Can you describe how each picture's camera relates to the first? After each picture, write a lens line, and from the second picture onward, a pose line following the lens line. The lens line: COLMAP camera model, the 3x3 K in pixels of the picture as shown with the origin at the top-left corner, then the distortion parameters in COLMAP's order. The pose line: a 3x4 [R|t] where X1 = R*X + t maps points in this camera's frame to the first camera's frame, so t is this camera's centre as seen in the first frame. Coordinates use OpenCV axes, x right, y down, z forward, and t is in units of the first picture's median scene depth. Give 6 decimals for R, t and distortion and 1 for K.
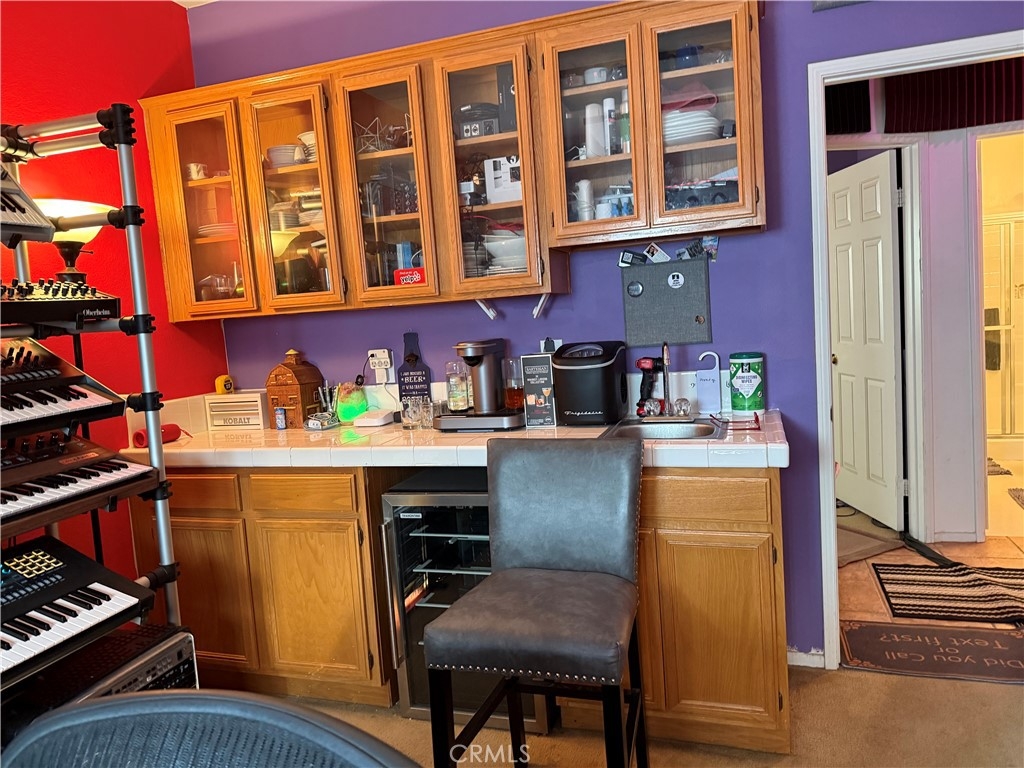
lens RADIAL K [[735.1, 0, 518.3], [0, 735.1, 378.1], [0, 0, 1]] dist [0.056580, -0.072428]
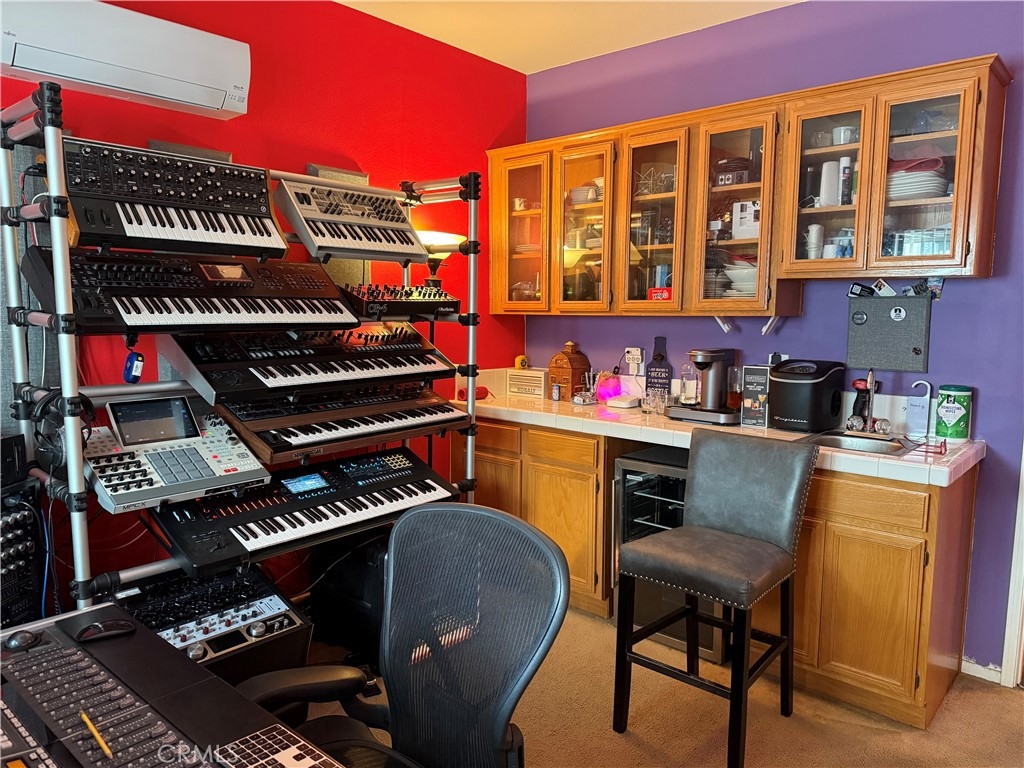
lens RADIAL K [[735.1, 0, 518.5], [0, 735.1, 386.0], [0, 0, 1]] dist [0.056580, -0.072428]
pose [[0.915921, 0.120853, -0.382732, 0.141483], [-0.109065, 0.992651, 0.052438, -0.022043], [0.386257, -0.006287, 0.922370, -0.286566]]
